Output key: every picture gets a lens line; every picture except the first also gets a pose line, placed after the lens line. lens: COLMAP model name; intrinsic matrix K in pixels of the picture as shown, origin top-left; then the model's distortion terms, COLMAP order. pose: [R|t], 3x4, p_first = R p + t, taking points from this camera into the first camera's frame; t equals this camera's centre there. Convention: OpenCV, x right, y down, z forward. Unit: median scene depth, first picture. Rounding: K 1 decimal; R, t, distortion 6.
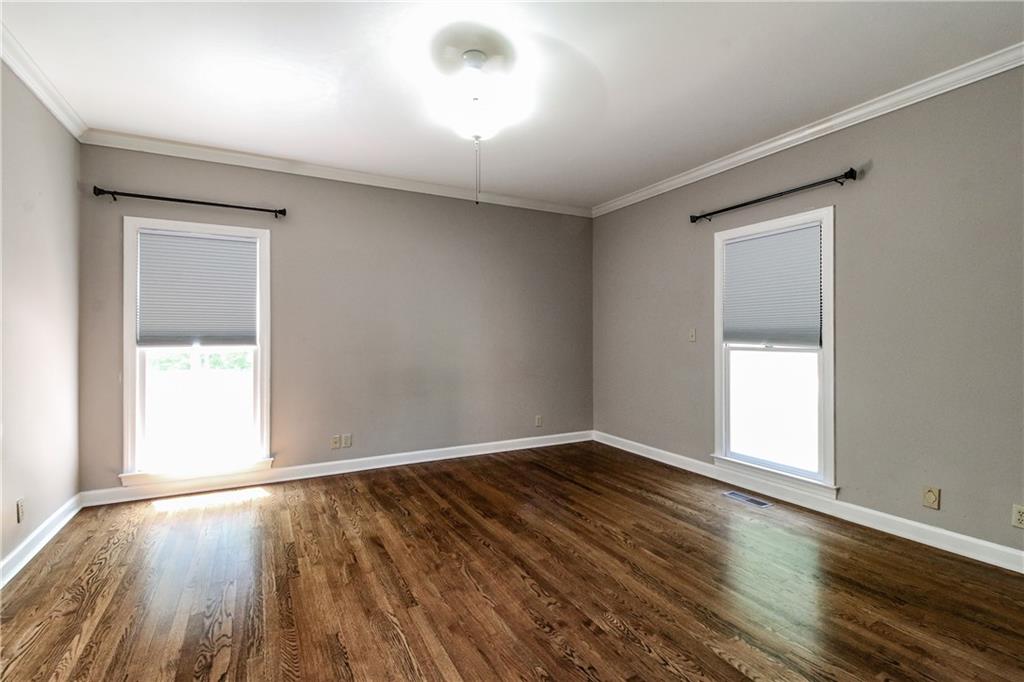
lens RADIAL K [[471.5, 0, 515.8], [0, 471.5, 337.3], [0, 0, 1]] dist [0.012080, -0.008771]
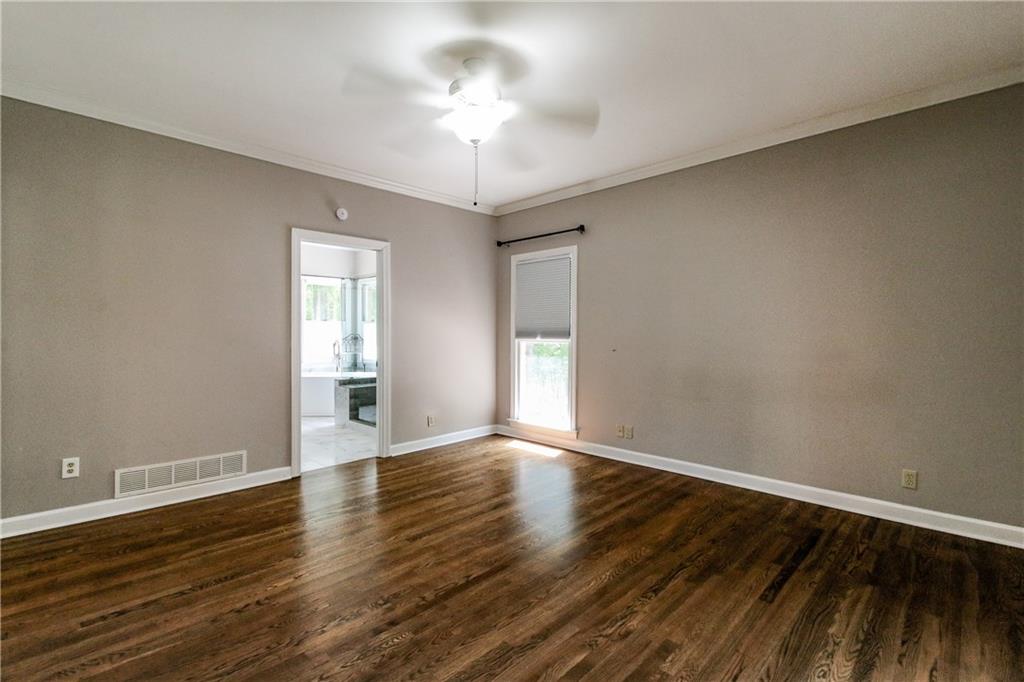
lens RADIAL K [[471.5, 0, 521.9], [0, 471.5, 336.8], [0, 0, 1]] dist [0.012080, -0.008771]
pose [[0.298064, 0.009363, -0.954500, 0.647792], [-0.000819, 0.999954, 0.009553, -0.001412], [0.954546, -0.002066, 0.298058, 0.535270]]
